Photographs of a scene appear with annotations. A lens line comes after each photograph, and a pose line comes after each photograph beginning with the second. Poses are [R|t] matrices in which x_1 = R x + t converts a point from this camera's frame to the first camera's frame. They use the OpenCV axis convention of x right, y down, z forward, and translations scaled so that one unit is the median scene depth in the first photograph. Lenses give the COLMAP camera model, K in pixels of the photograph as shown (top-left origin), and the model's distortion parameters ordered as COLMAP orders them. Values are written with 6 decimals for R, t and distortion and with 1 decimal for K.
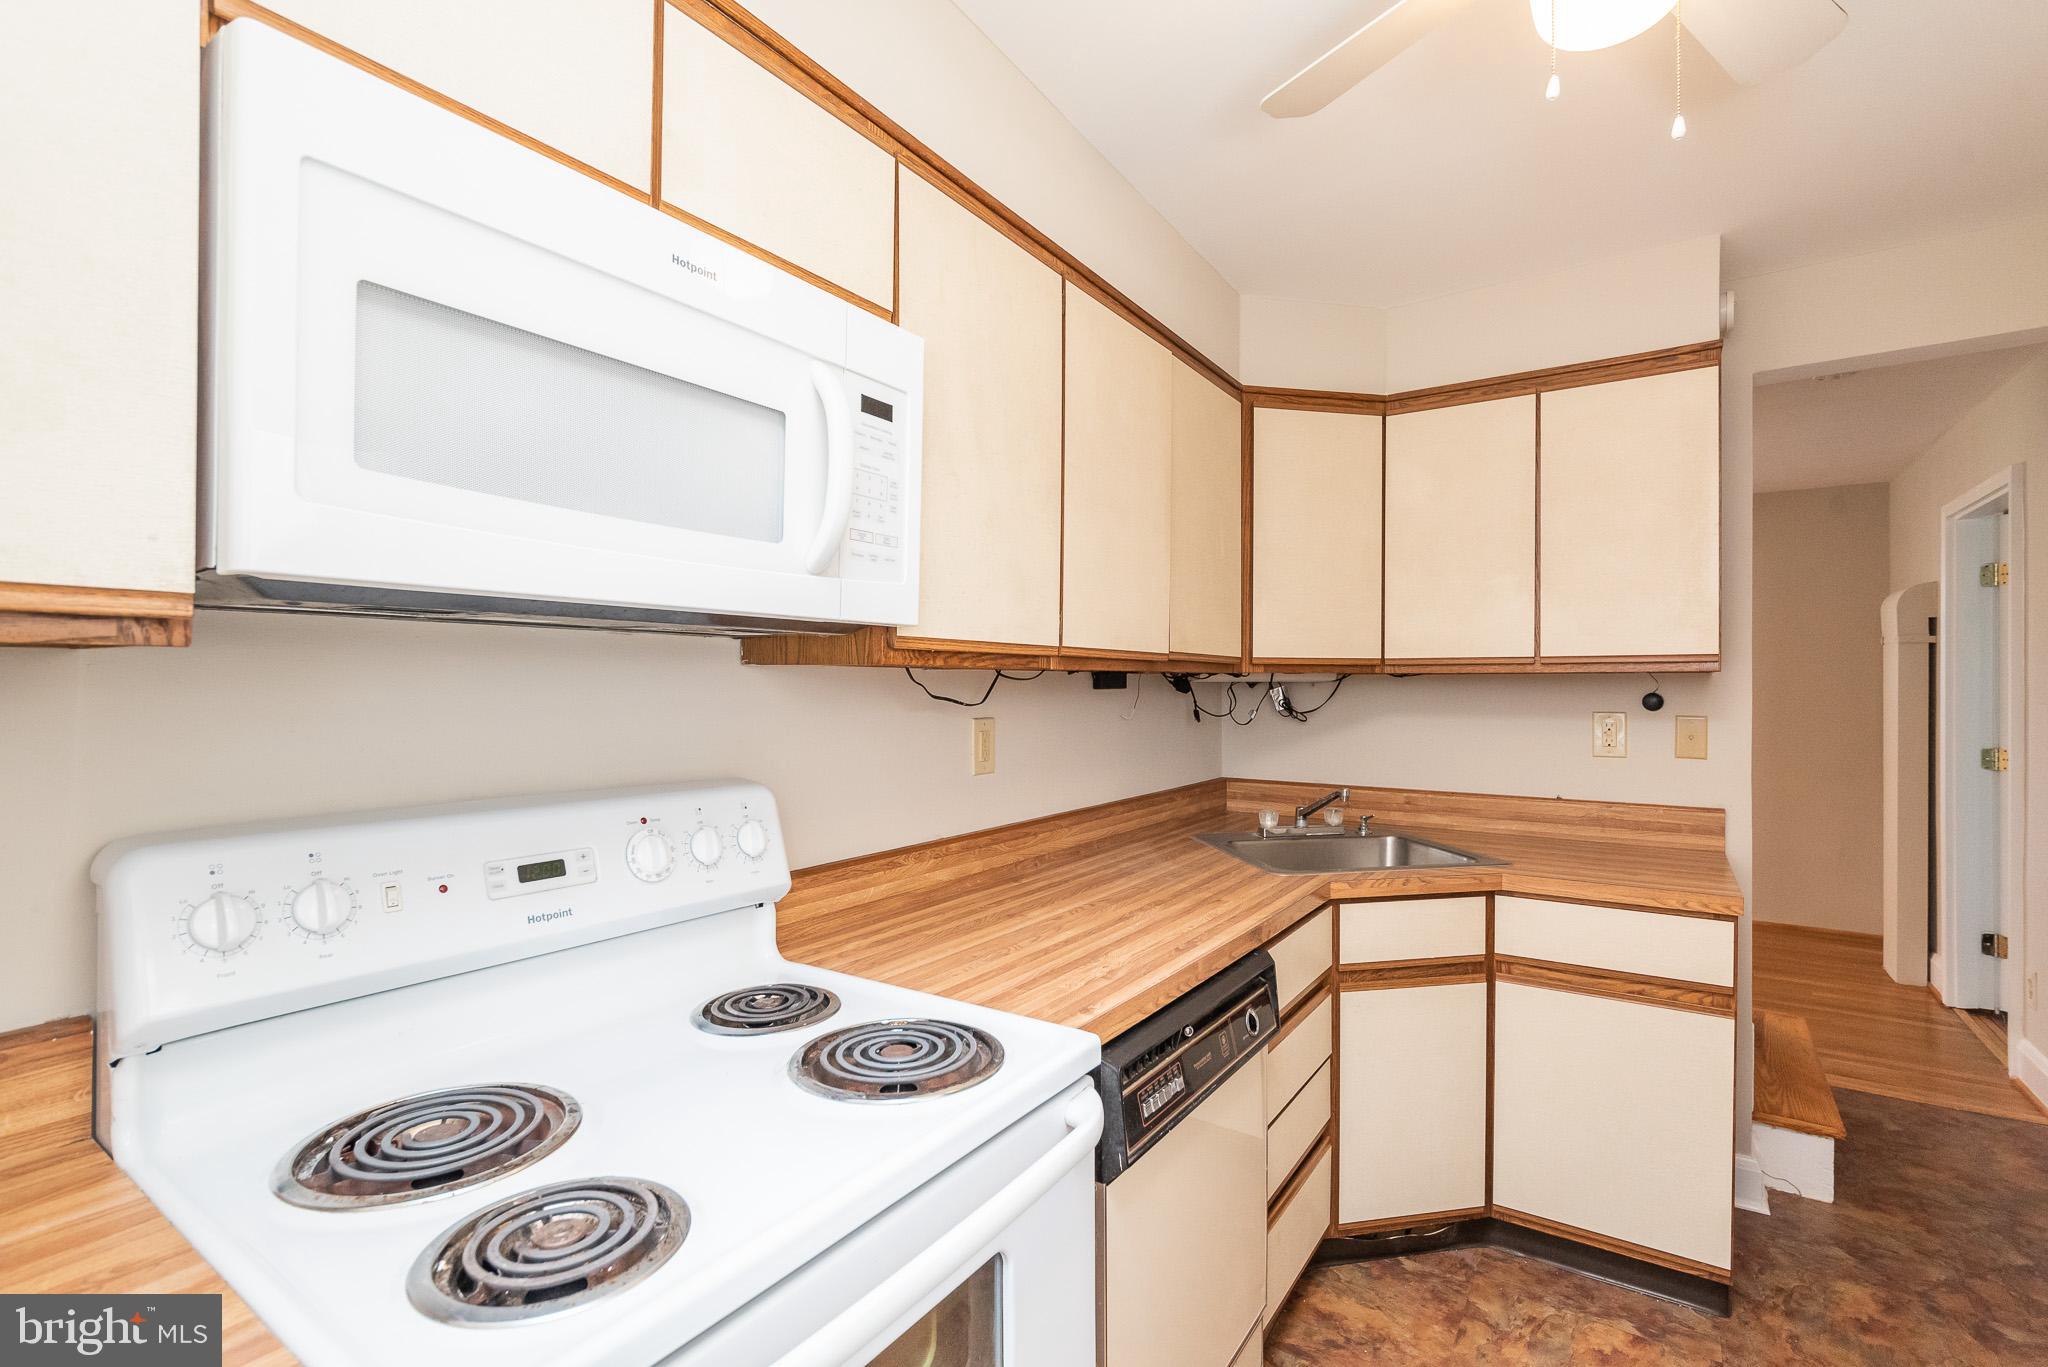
lens RADIAL K [[901.6, 0, 1027.3], [0, 901.6, 685.4], [0, 0, 1]] dist [0.000598, -0.000001]
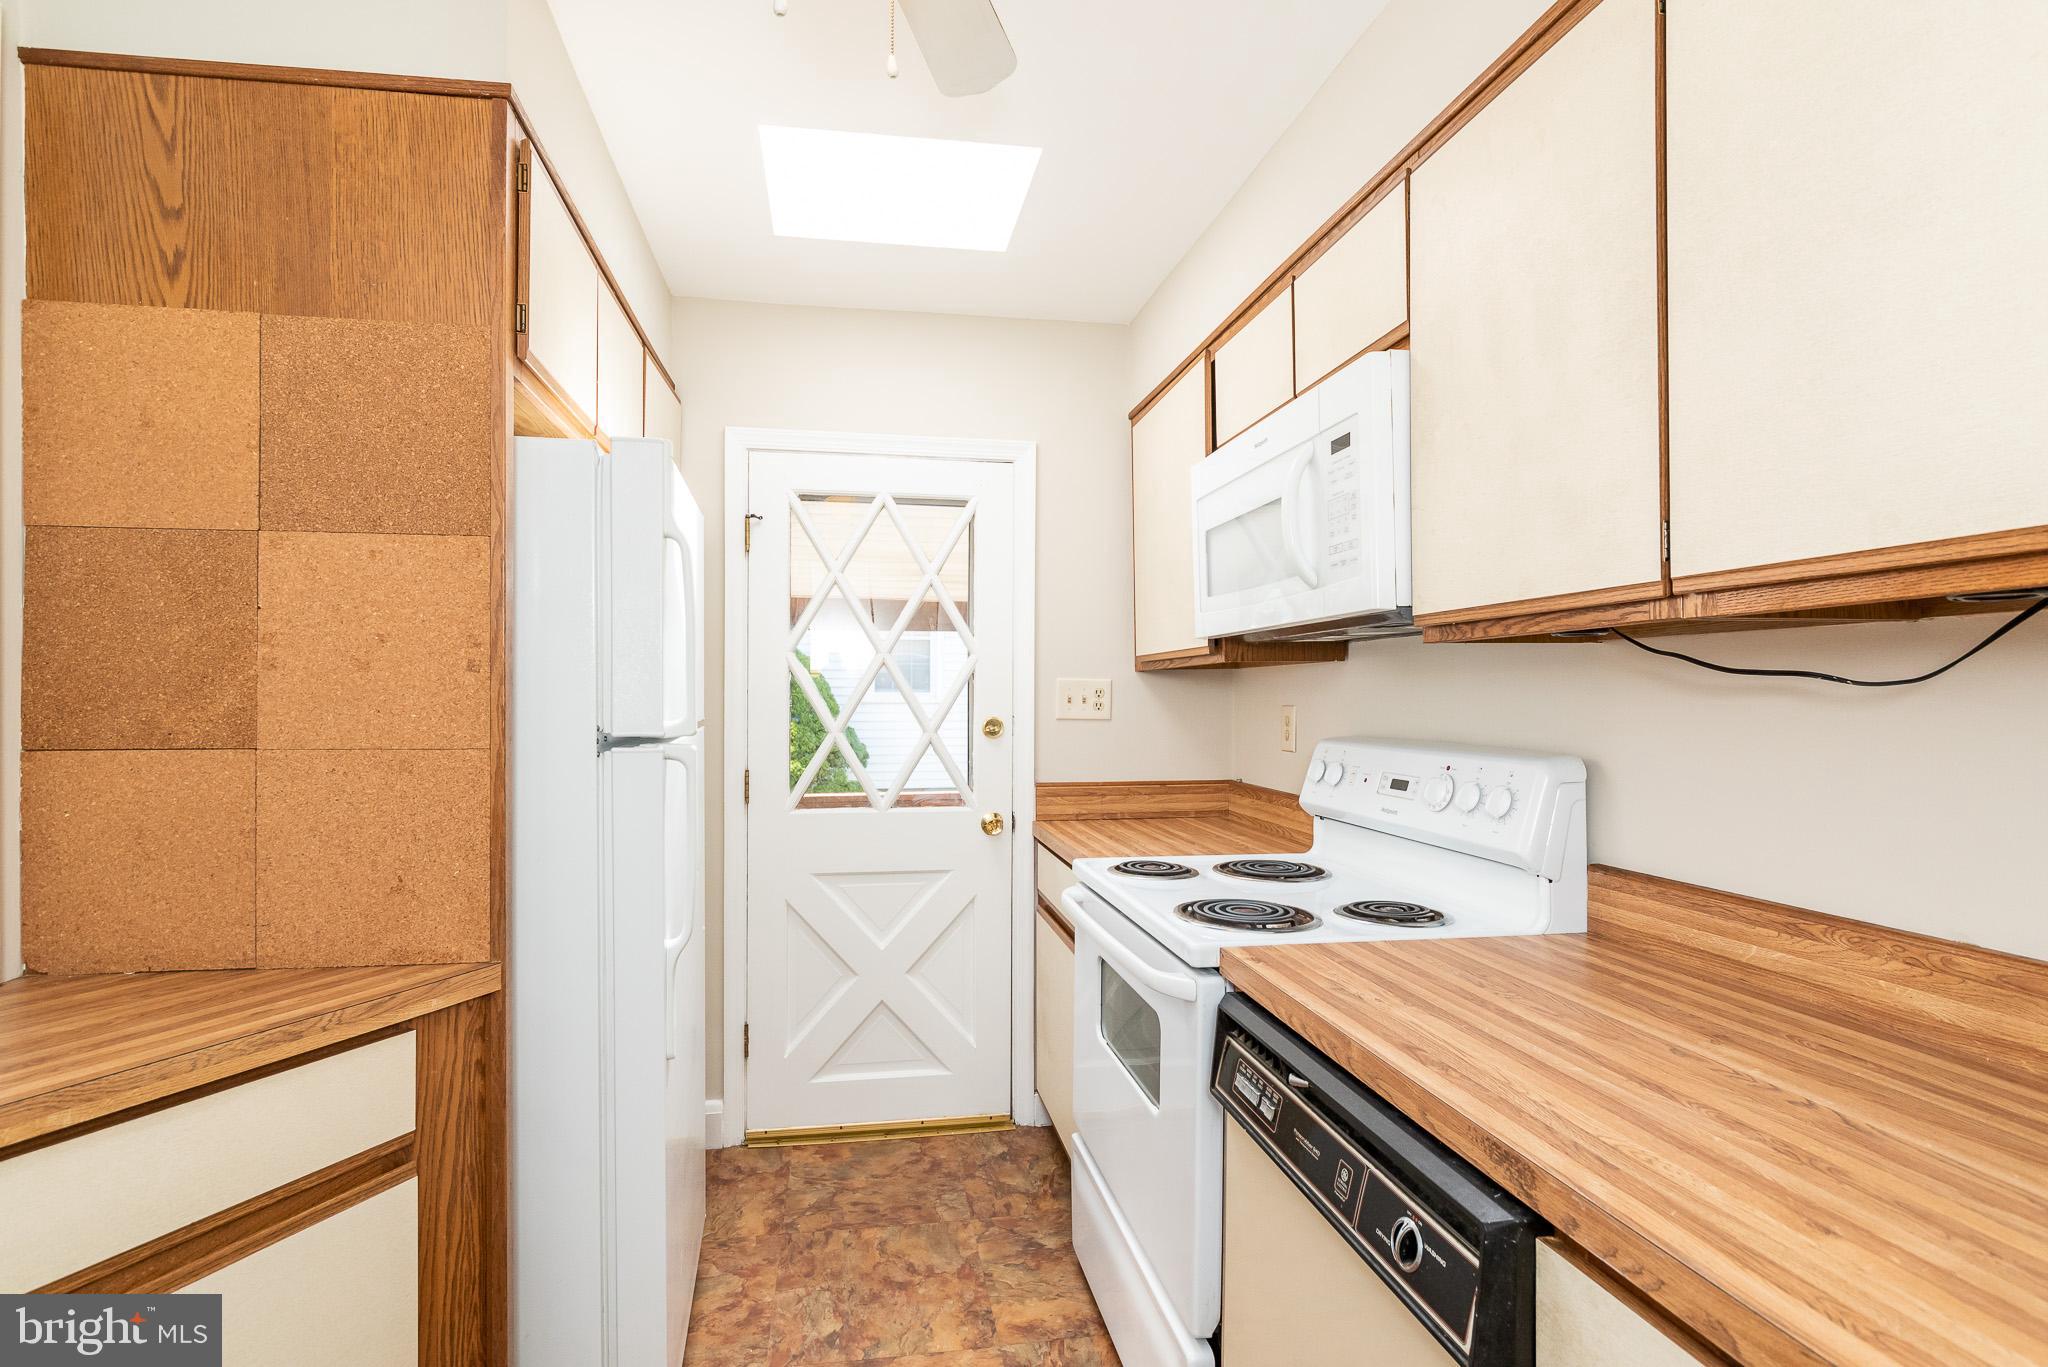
lens RADIAL K [[997.8, 0, 1019.4], [0, 997.8, 693.7], [0, 0, 1]] dist [0.002862, -0.001195]
pose [[-0.710650, -0.002089, -0.703543, 0.850164], [0.003530, 0.999972, -0.006535, 0.035980], [0.703537, -0.007128, -0.710623, 1.263202]]
